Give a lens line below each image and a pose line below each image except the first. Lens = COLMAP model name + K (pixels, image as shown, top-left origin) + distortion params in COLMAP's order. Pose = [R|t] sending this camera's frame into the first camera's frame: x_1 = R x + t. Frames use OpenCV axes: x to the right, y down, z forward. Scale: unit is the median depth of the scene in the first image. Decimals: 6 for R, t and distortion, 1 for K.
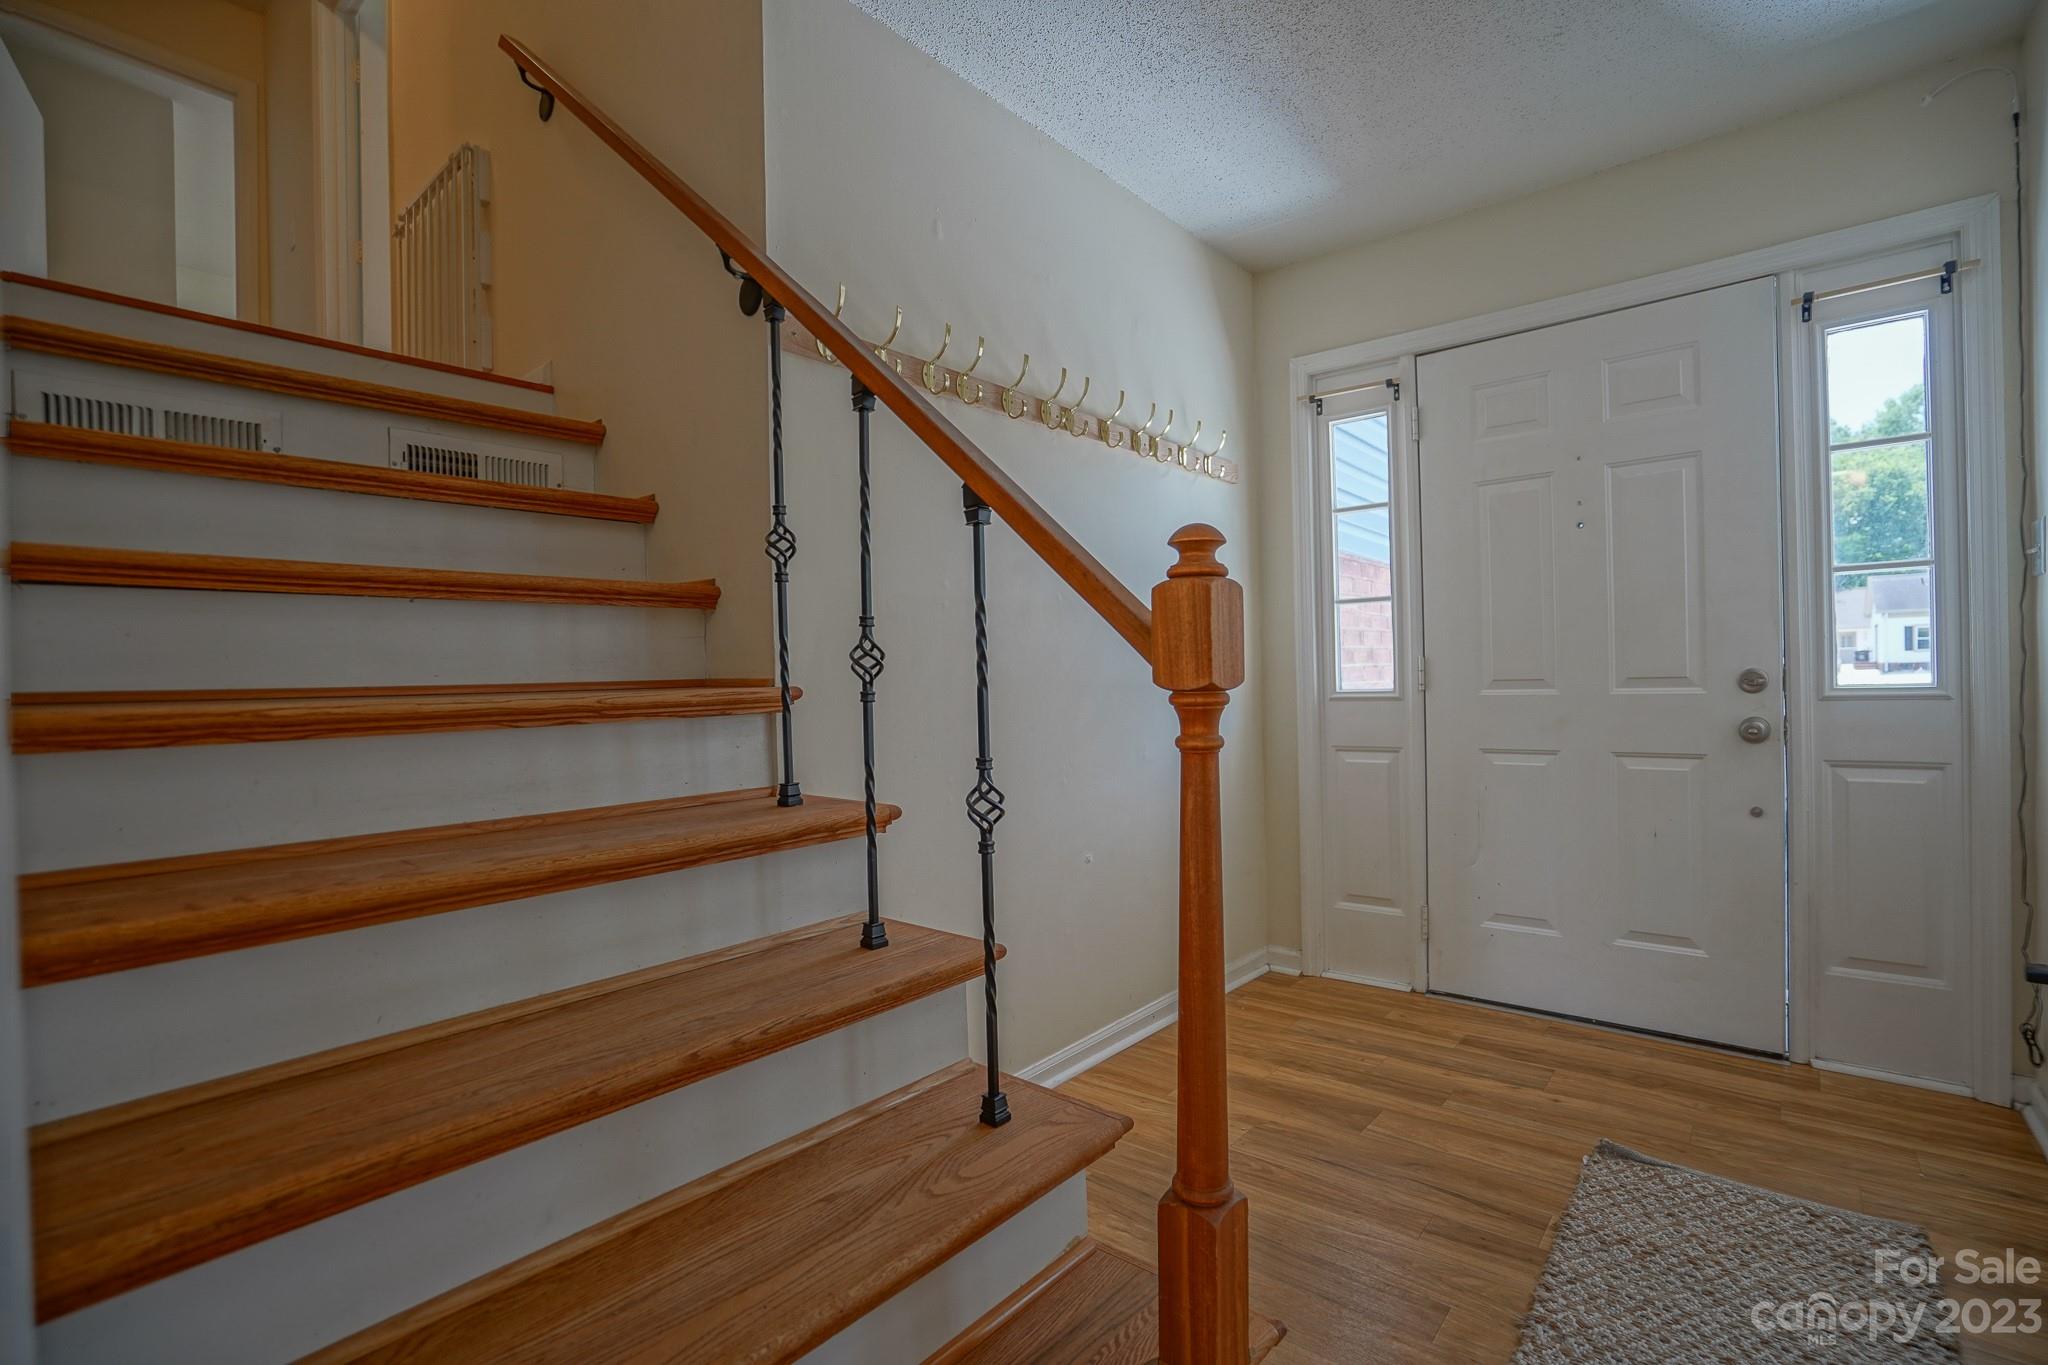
lens RADIAL K [[935.0, 0, 1014.6], [0, 935.0, 681.8], [0, 0, 1]] dist [-0.043770, 0.009428]
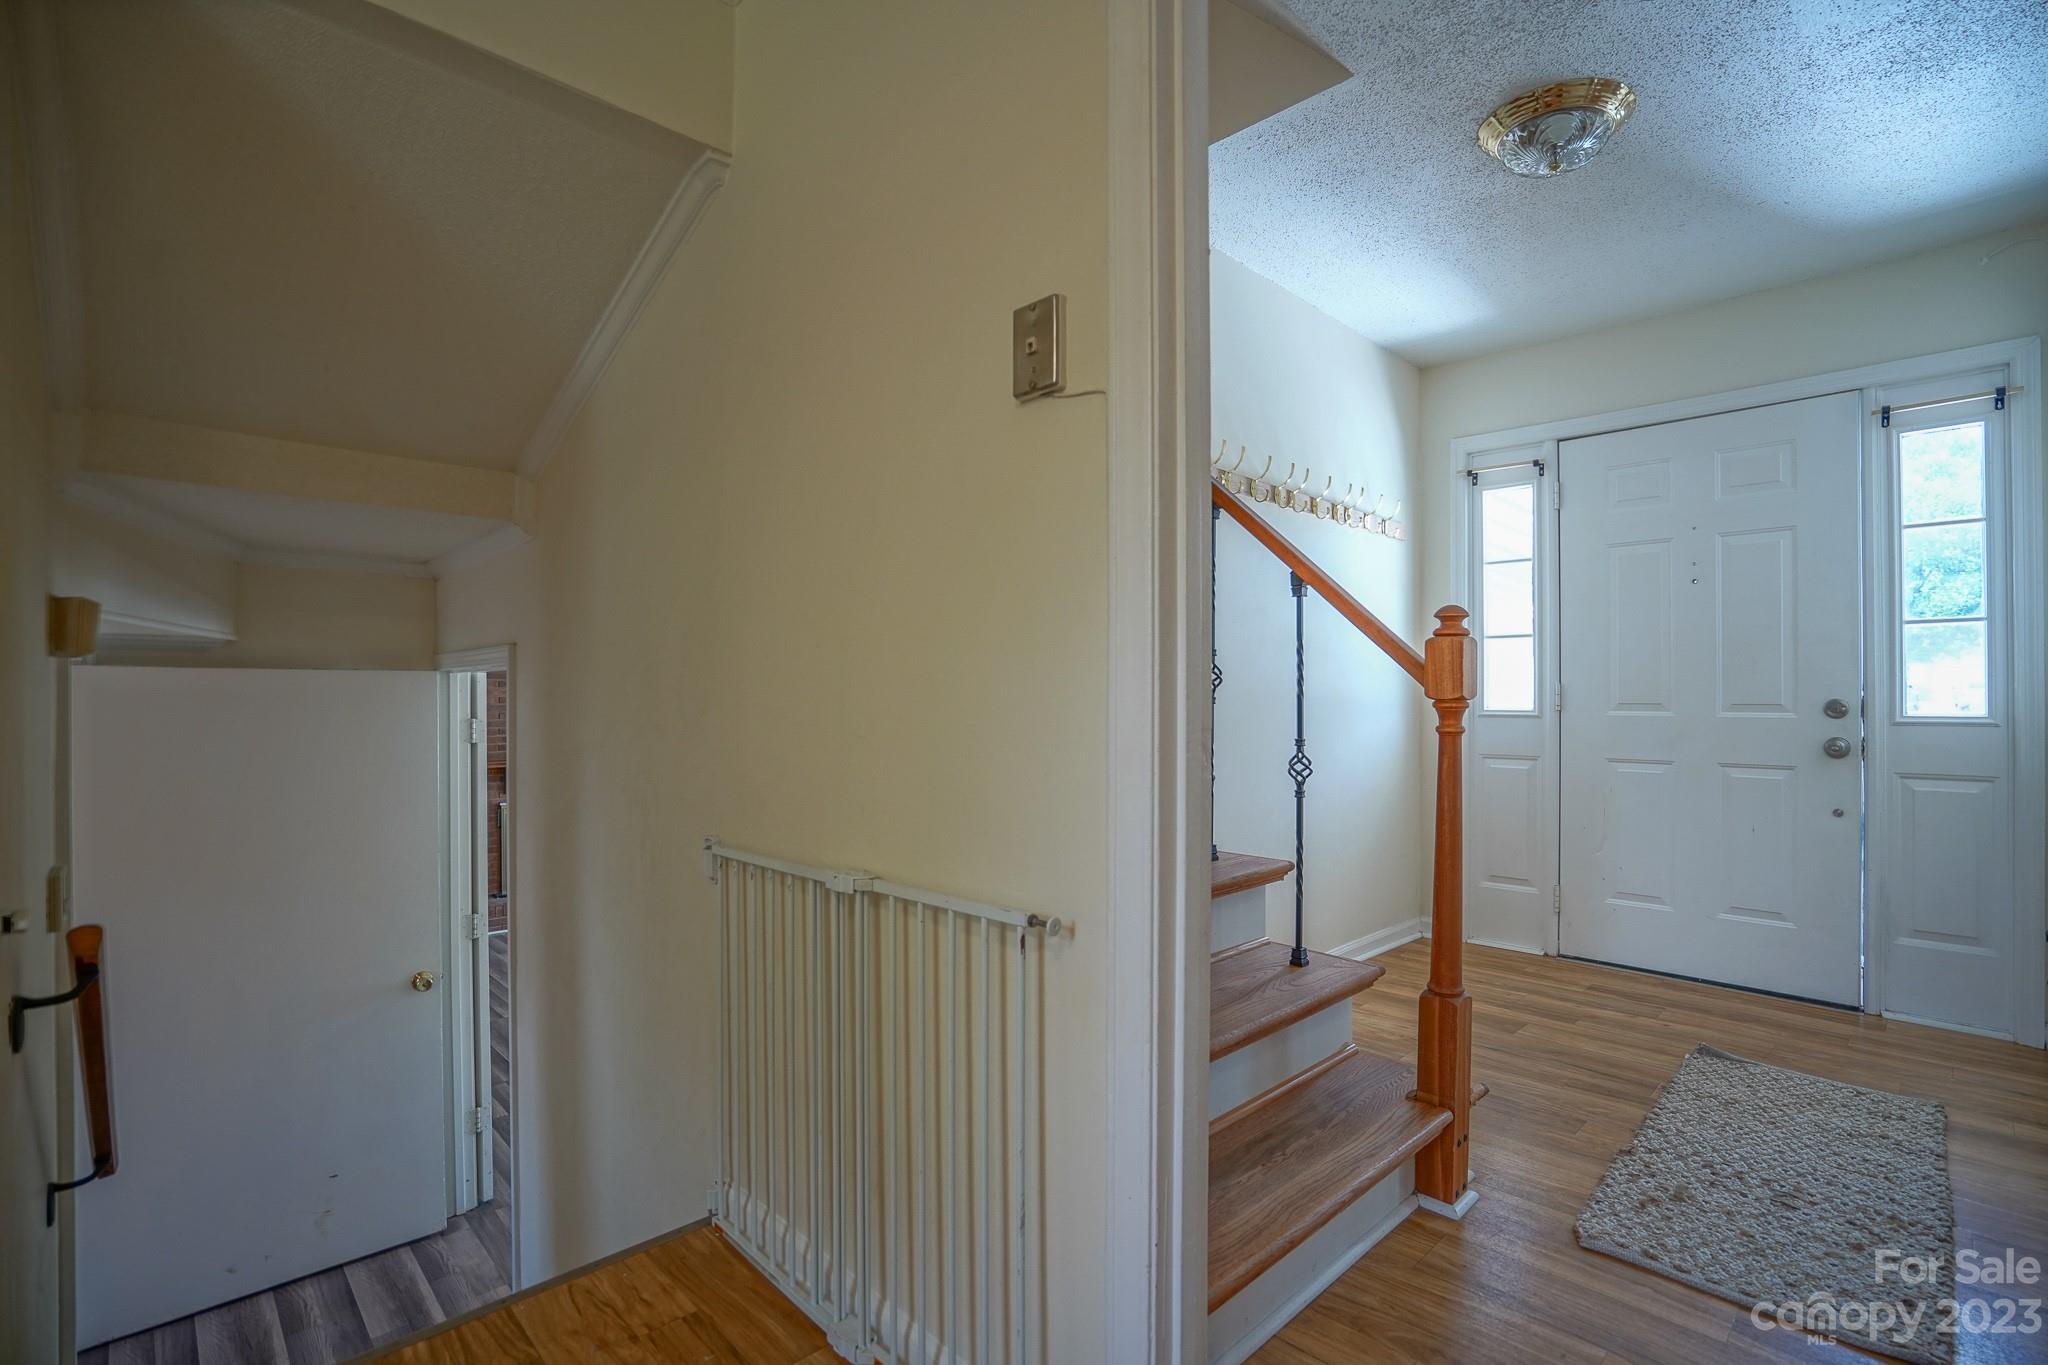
lens RADIAL K [[935.0, 0, 1010.7], [0, 935.0, 681.2], [0, 0, 1]] dist [-0.043770, 0.009428]
pose [[0.994571, 0.025441, -0.100898, -0.219026], [-0.026987, 0.999538, -0.013985, 0.010079], [0.100495, 0.016632, 0.994798, -0.396109]]
